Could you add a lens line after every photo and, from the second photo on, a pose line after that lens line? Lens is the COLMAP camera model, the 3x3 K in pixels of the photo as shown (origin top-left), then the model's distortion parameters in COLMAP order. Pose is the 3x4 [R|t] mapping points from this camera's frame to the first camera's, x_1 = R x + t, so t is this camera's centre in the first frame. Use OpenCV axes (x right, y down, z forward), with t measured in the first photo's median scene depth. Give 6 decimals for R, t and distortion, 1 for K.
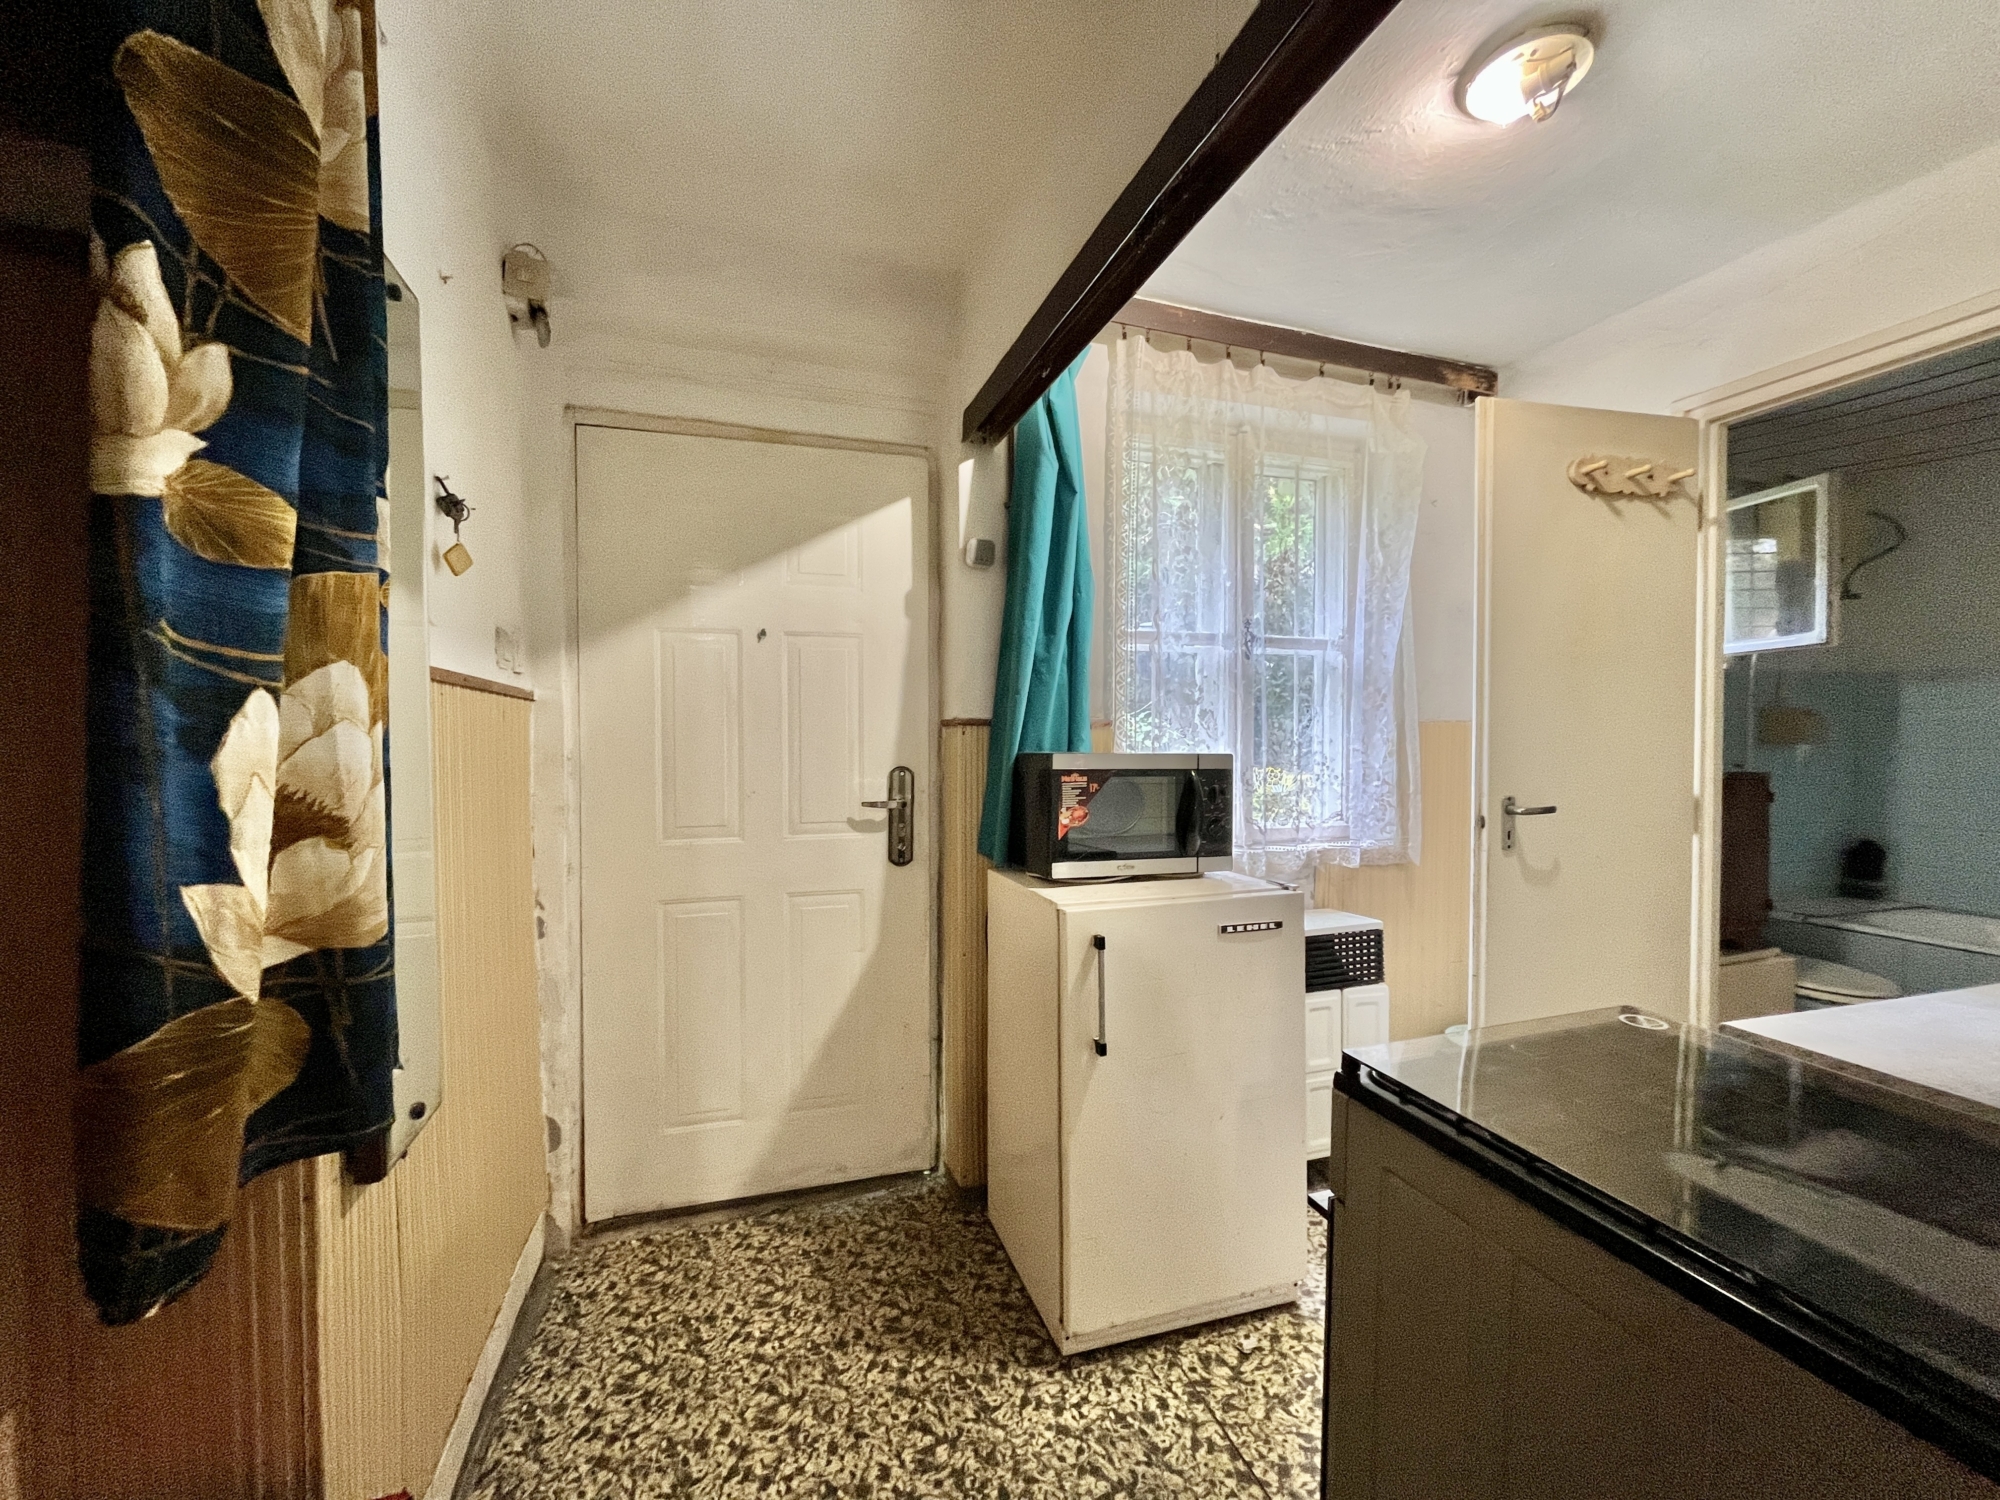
lens RADIAL K [[819.6, 0, 996.4], [0, 819.6, 747.1], [0, 0, 1]] dist [-0.001494, 0.000259]
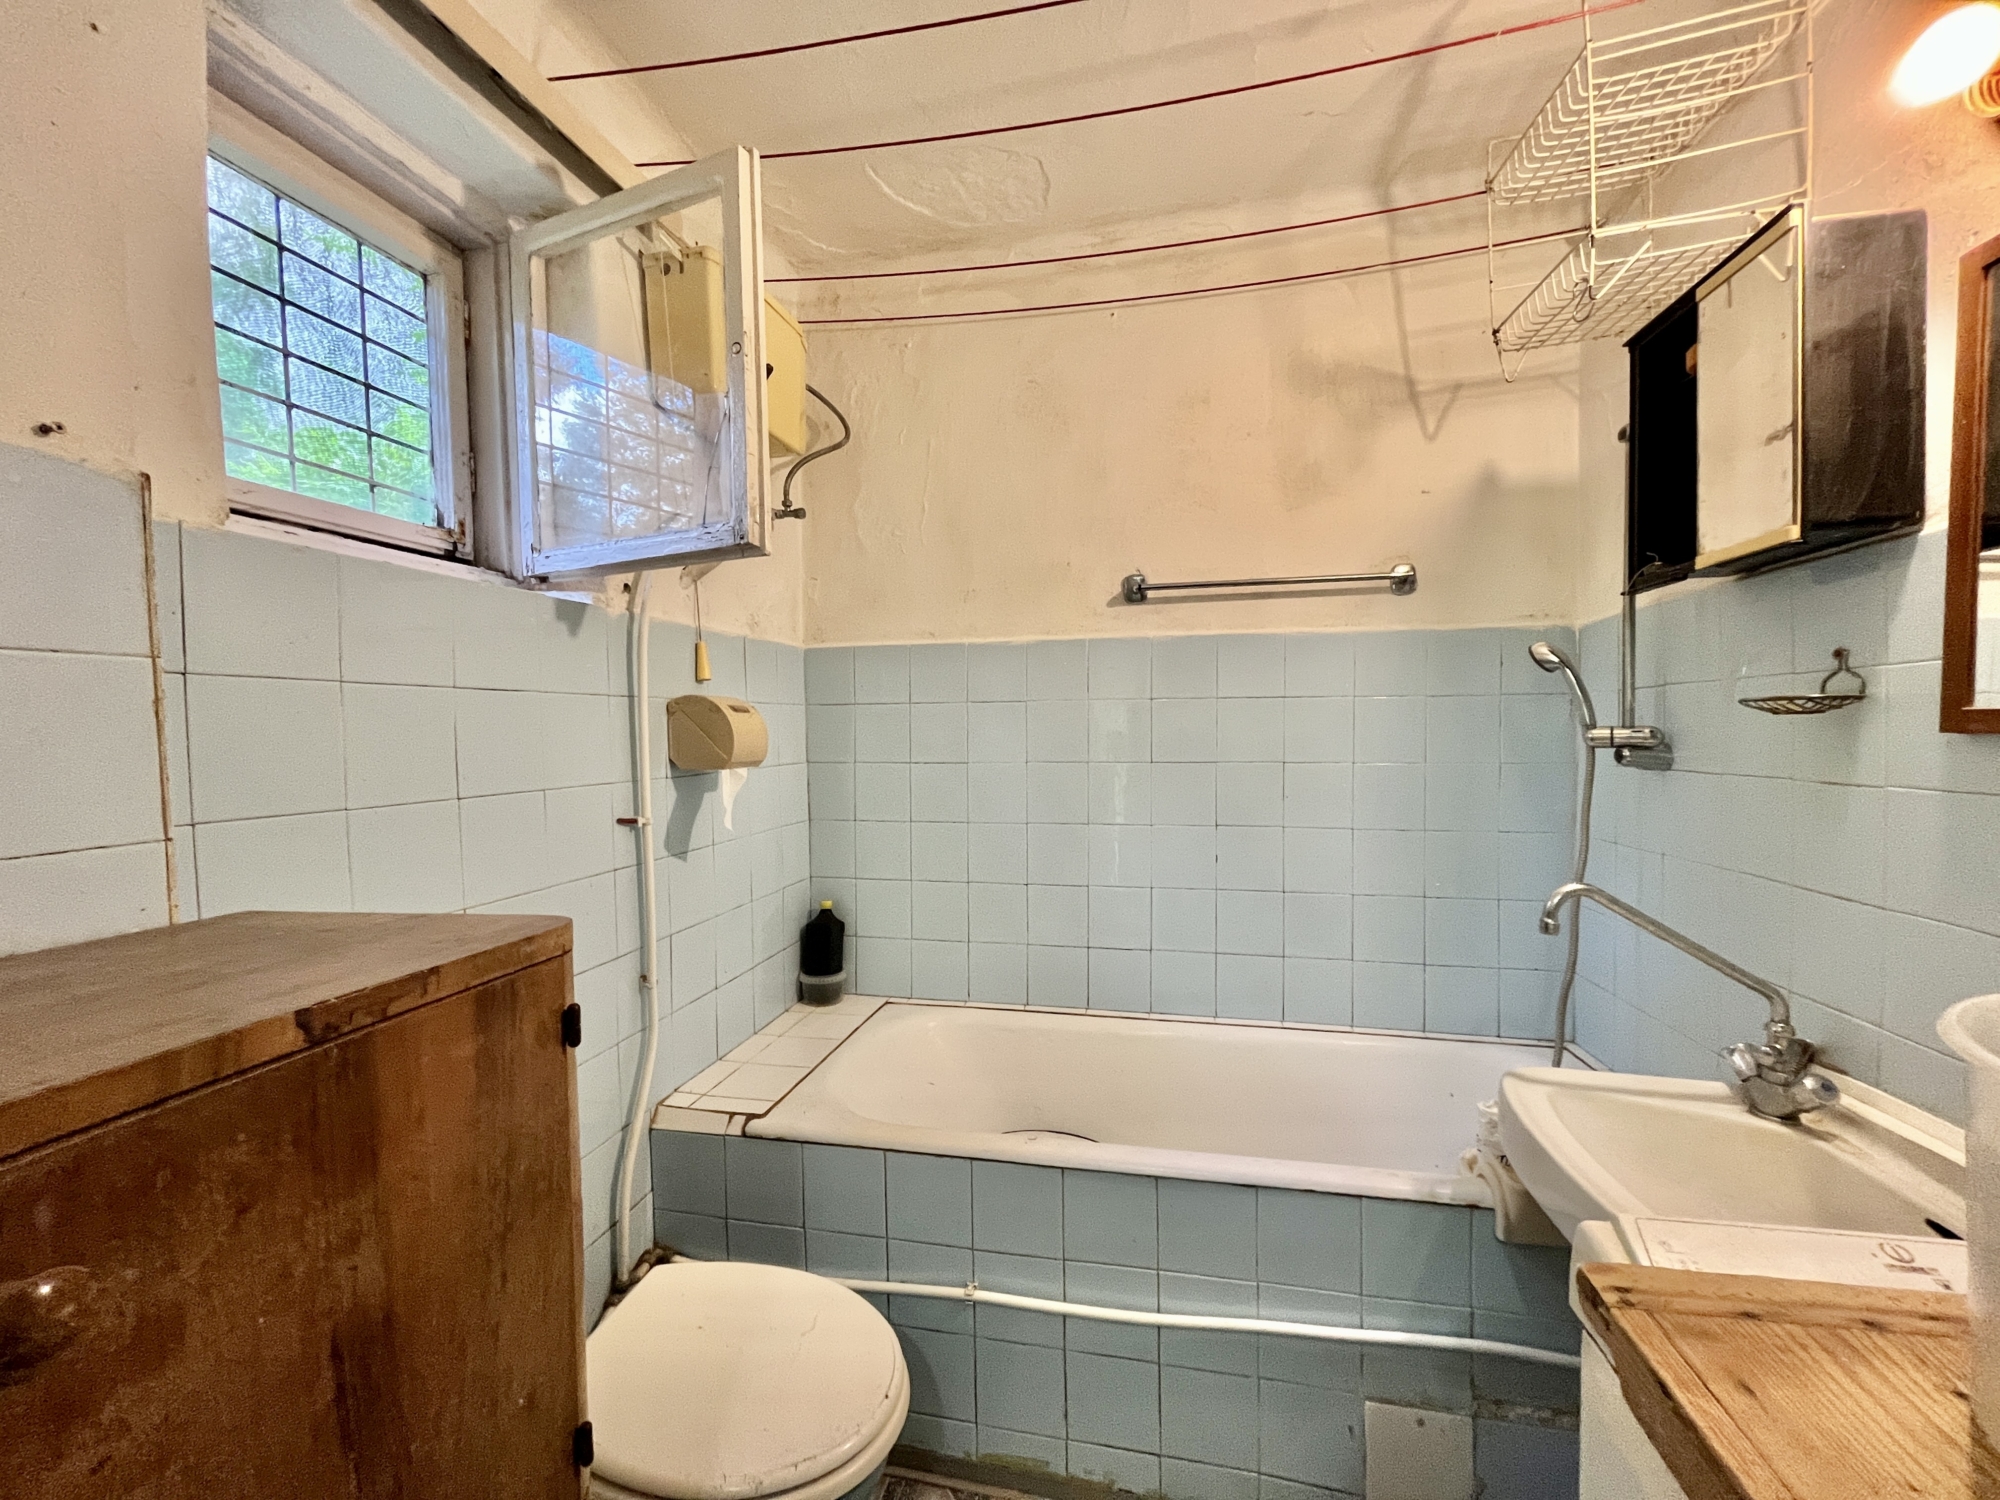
lens RADIAL K [[819.6, 0, 996.4], [0, 819.6, 747.1], [0, 0, 1]] dist [-0.001494, 0.000259]
pose [[0.505855, -0.020184, 0.862382, 0.613032], [0.025978, 0.999629, 0.008158, -0.017434], [-0.862227, 0.018277, 0.506192, 0.584749]]
